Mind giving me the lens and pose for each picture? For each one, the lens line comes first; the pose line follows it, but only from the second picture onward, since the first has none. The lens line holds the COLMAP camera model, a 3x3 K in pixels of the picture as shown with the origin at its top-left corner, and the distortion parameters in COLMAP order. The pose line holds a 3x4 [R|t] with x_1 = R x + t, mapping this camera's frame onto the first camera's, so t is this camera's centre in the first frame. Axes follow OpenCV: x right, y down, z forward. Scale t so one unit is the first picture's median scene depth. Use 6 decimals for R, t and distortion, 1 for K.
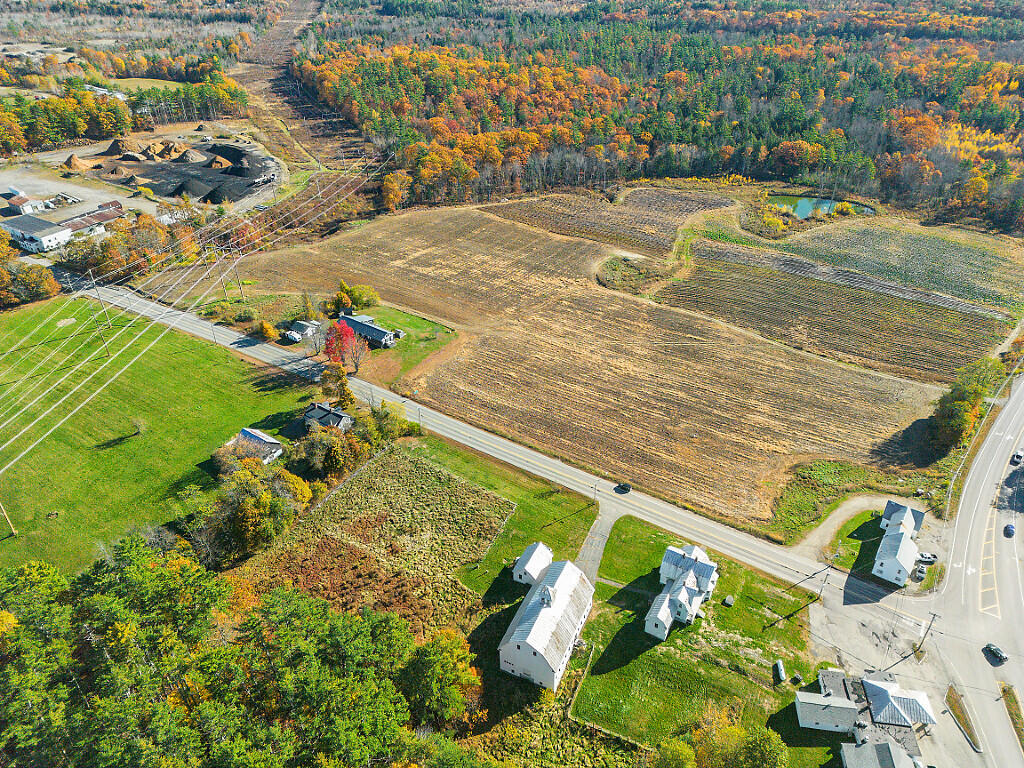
lens RADIAL K [[716.7, 0, 512.0], [0, 716.7, 384.0], [0, 0, 1]] dist [0.050160, -0.026175]
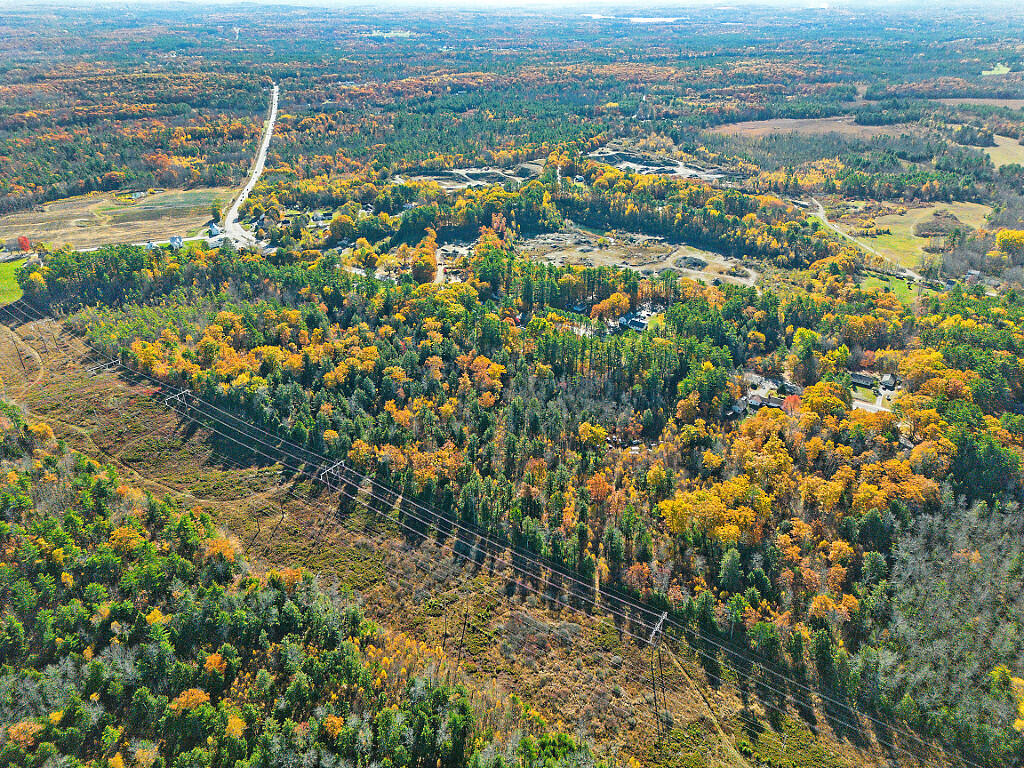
lens RADIAL K [[713.3, 0, 512.0], [0, 713.3, 384.0], [0, 0, 1]] dist [0.081882, -0.075790]
pose [[0.564672, -0.394033, 0.725178, -0.703746], [0.456422, 0.881166, 0.123390, 0.463596], [-0.687622, 0.261313, 0.677415, -1.042726]]
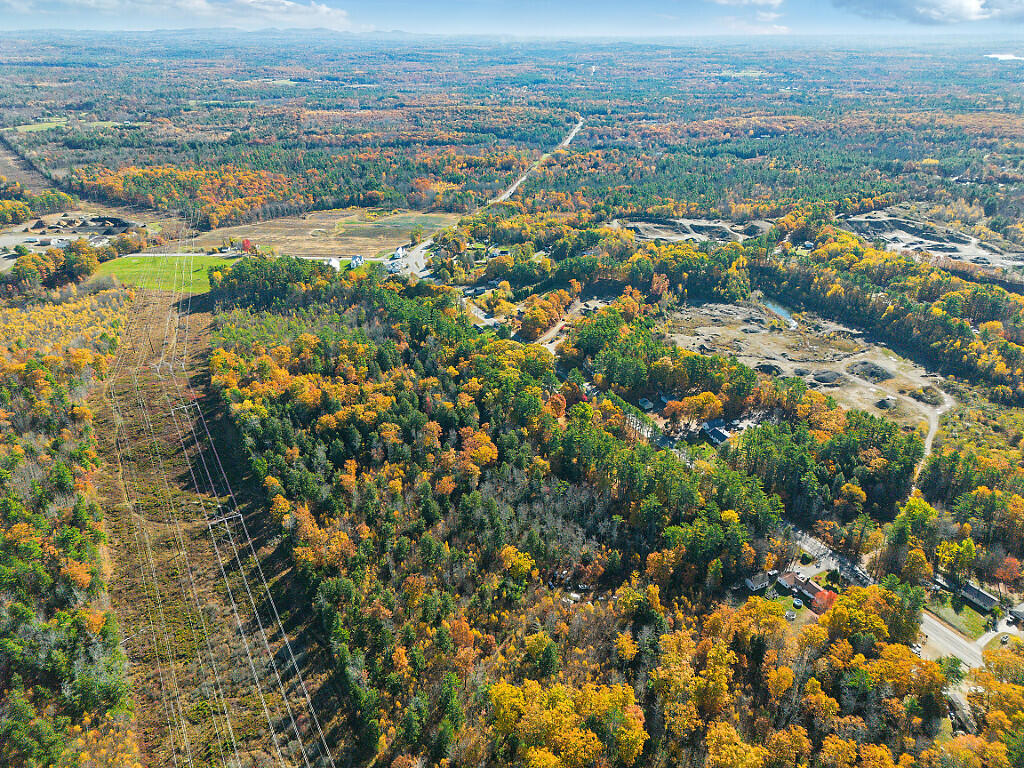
lens RADIAL K [[713.3, 0, 512.0], [0, 713.3, 384.0], [0, 0, 1]] dist [0.081882, -0.075790]
pose [[0.875625, -0.209979, 0.434960, -0.360271], [0.264260, 0.962084, -0.067534, 0.536675], [-0.404287, 0.174077, 0.897914, -1.159673]]
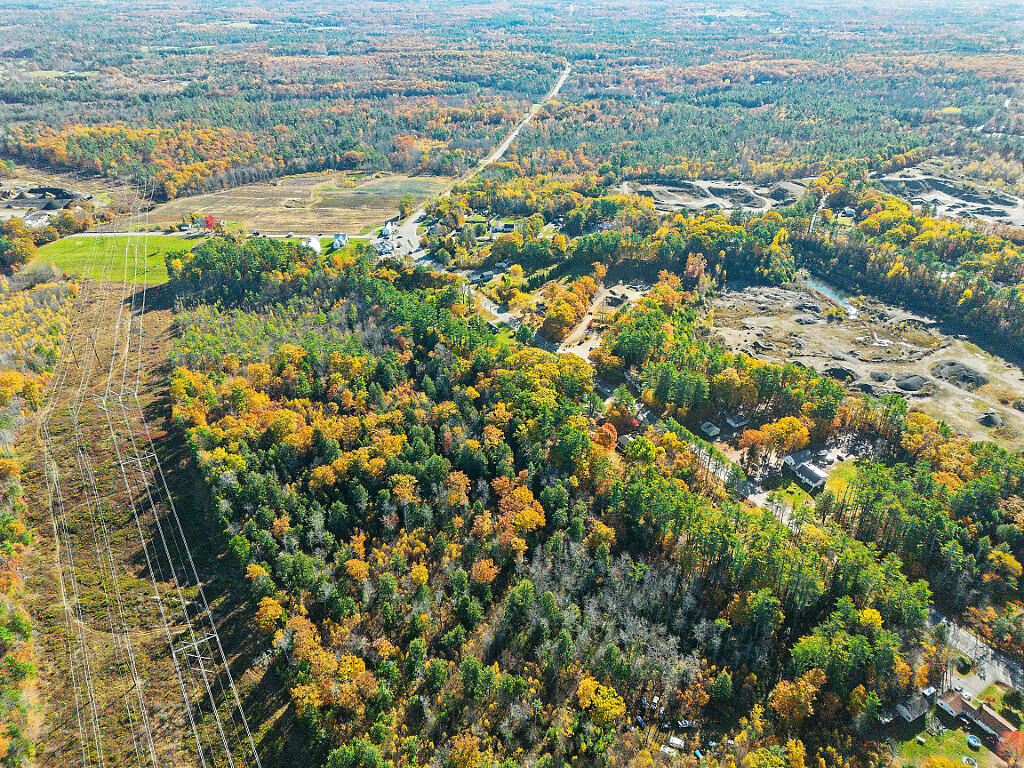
lens RADIAL K [[713.3, 0, 512.0], [0, 713.3, 384.0], [0, 0, 1]] dist [0.081882, -0.075790]
pose [[0.856608, -0.257115, 0.447341, -0.318855], [0.285185, 0.958461, 0.004791, 0.431216], [-0.429991, 0.123471, 0.894351, -0.985510]]
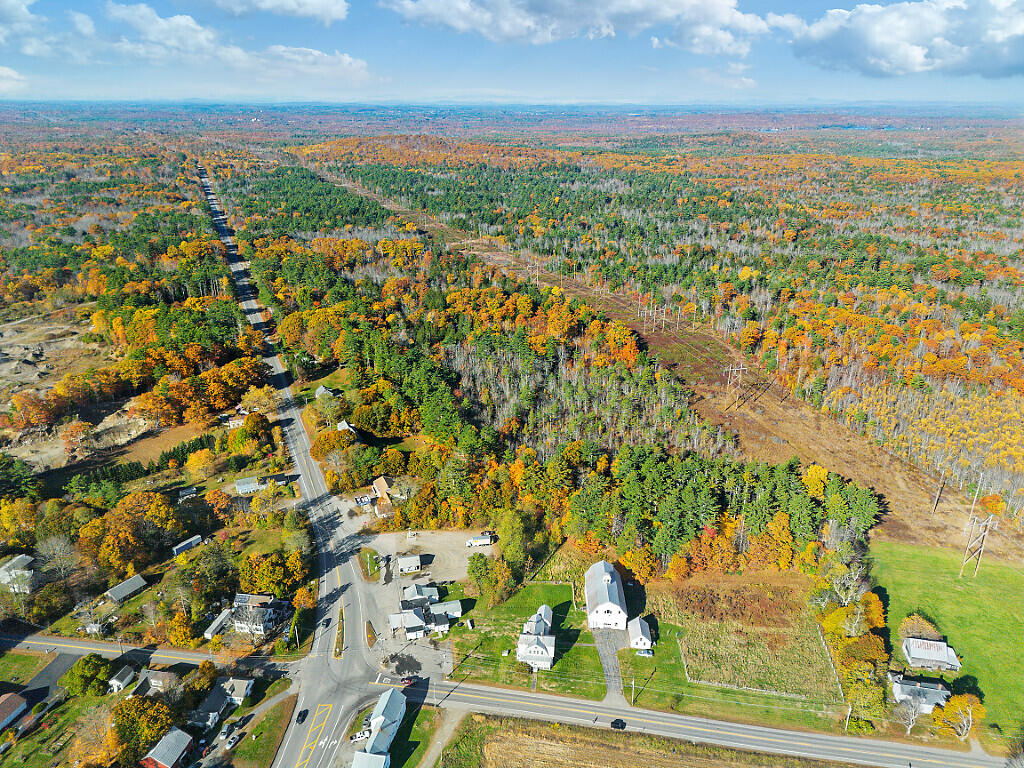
lens RADIAL K [[713.3, 0, 512.0], [0, 713.3, 384.0], [0, 0, 1]] dist [0.081882, -0.075790]
pose [[-0.920797, 0.134371, -0.366166, 0.236435], [-0.214379, 0.609916, 0.762918, -0.356776], [0.325845, 0.780991, -0.532803, 0.429944]]
